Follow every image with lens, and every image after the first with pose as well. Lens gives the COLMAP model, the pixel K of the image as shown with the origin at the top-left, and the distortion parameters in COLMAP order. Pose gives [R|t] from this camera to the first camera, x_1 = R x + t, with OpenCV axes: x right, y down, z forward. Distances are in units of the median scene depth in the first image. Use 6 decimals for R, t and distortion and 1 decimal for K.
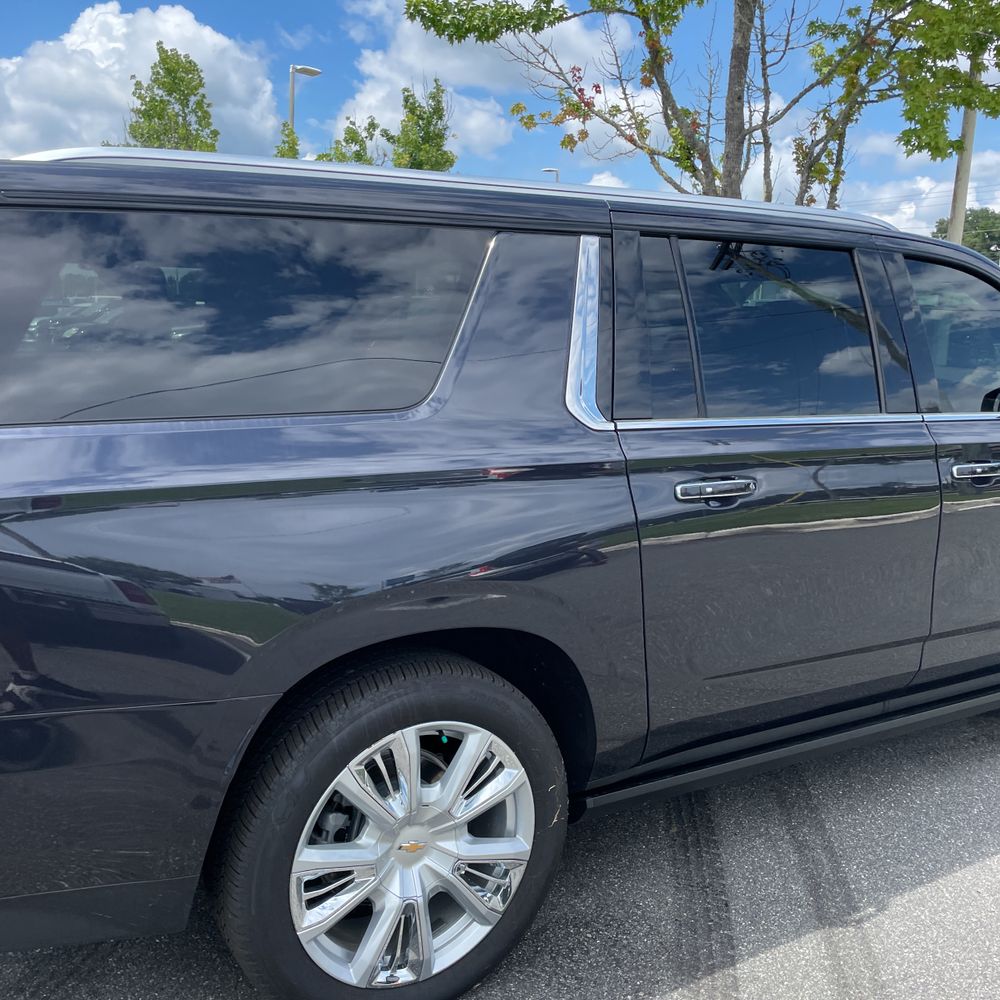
lens RADIAL K [[1014.3, 0, 506.7], [0, 1014.3, 494.7], [0, 0, 1]] dist [0.028104, 0.000000]
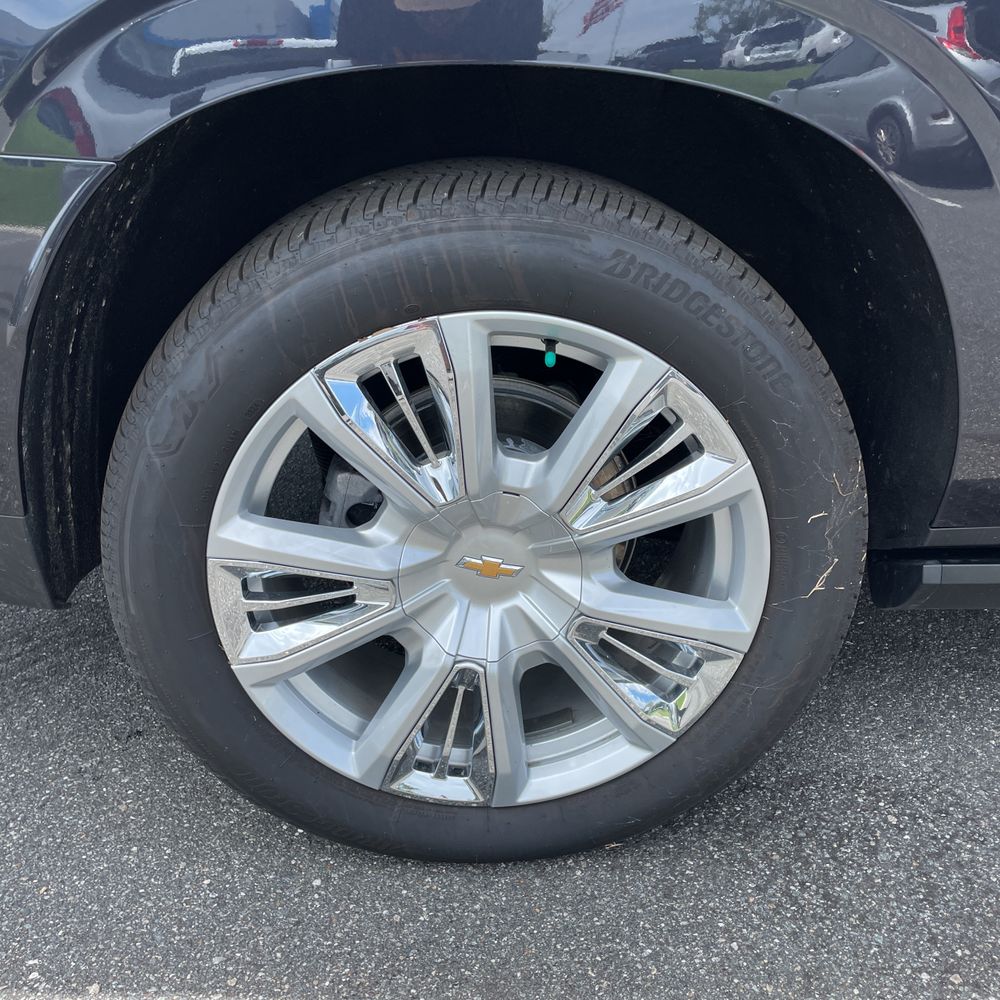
lens RADIAL K [[1014.3, 0, 496.2], [0, 1014.3, 495.2], [0, 0, 1]] dist [0.028104, 0.000000]
pose [[0.865182, 0.185984, -0.465693, 0.135416], [-0.060693, 0.960688, 0.270913, 0.176057], [0.497772, -0.206125, 0.842458, 0.588293]]
